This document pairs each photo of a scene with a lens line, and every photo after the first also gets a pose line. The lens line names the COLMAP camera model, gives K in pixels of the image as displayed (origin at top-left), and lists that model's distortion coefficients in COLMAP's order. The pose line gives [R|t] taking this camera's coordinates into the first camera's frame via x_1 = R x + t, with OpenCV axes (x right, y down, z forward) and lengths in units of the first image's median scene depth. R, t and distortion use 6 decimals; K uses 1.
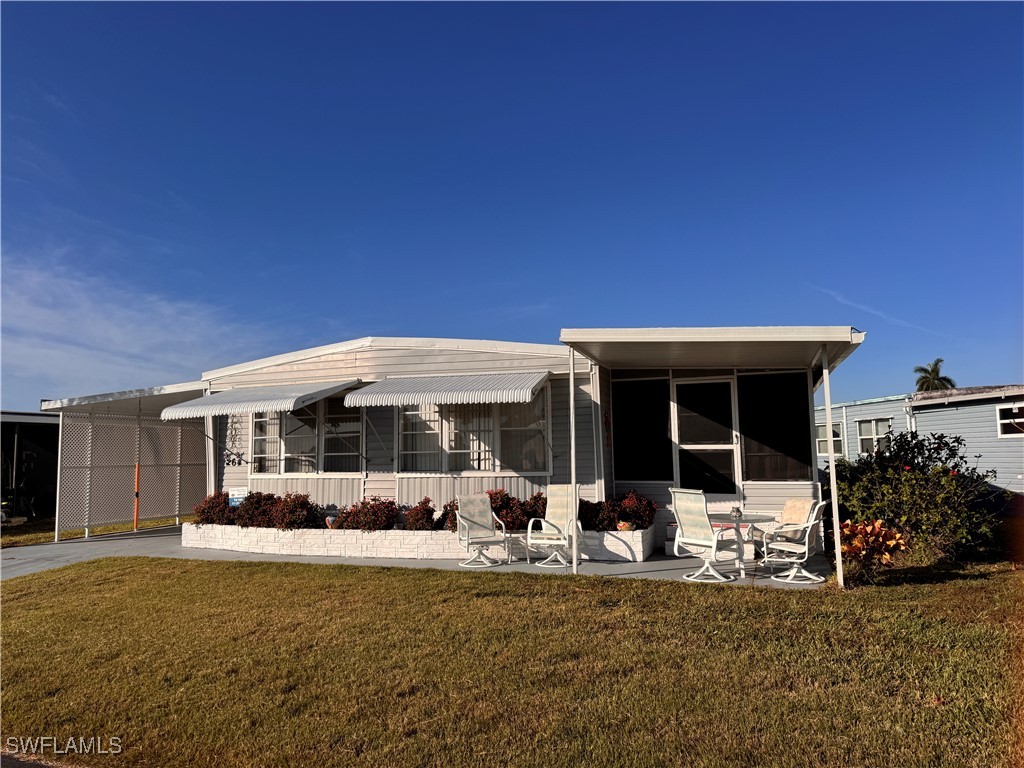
lens RADIAL K [[719.2, 0, 512.0], [0, 719.2, 384.0], [0, 0, 1]] dist [0.136573, -0.213874]
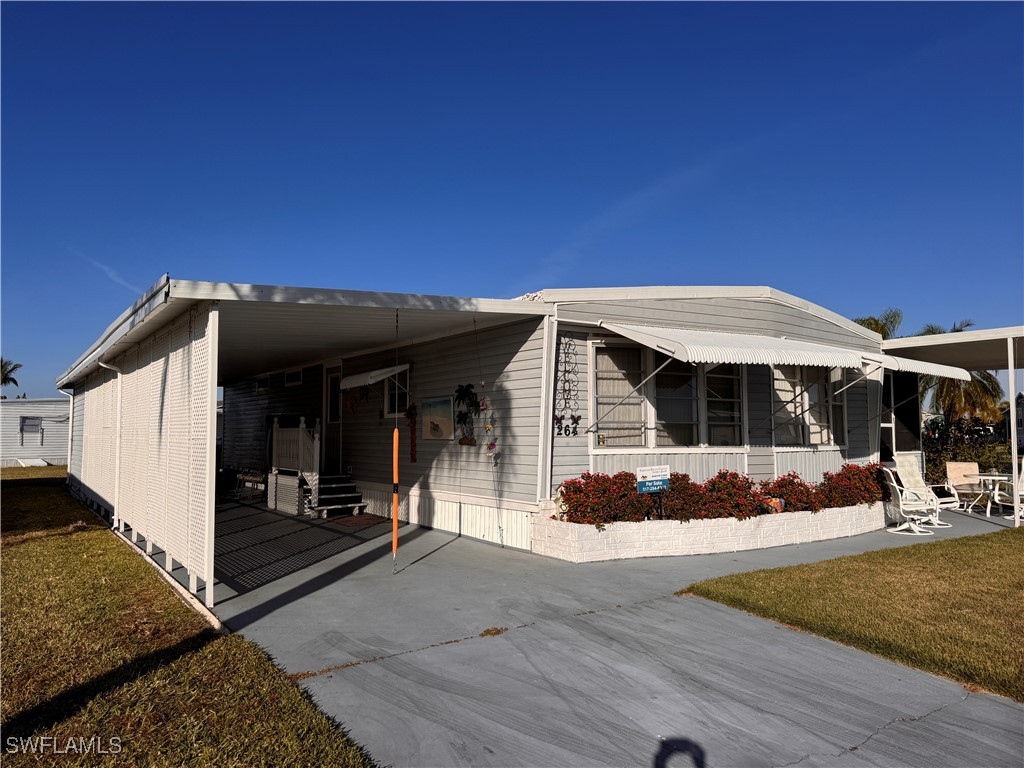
lens RADIAL K [[719.2, 0, 512.0], [0, 719.2, 384.0], [0, 0, 1]] dist [0.136573, -0.213874]
pose [[0.582911, 0.071319, 0.809400, -1.079456], [-0.083010, 0.996156, -0.027993, 0.099444], [-0.808285, -0.050871, 0.586590, 0.747725]]
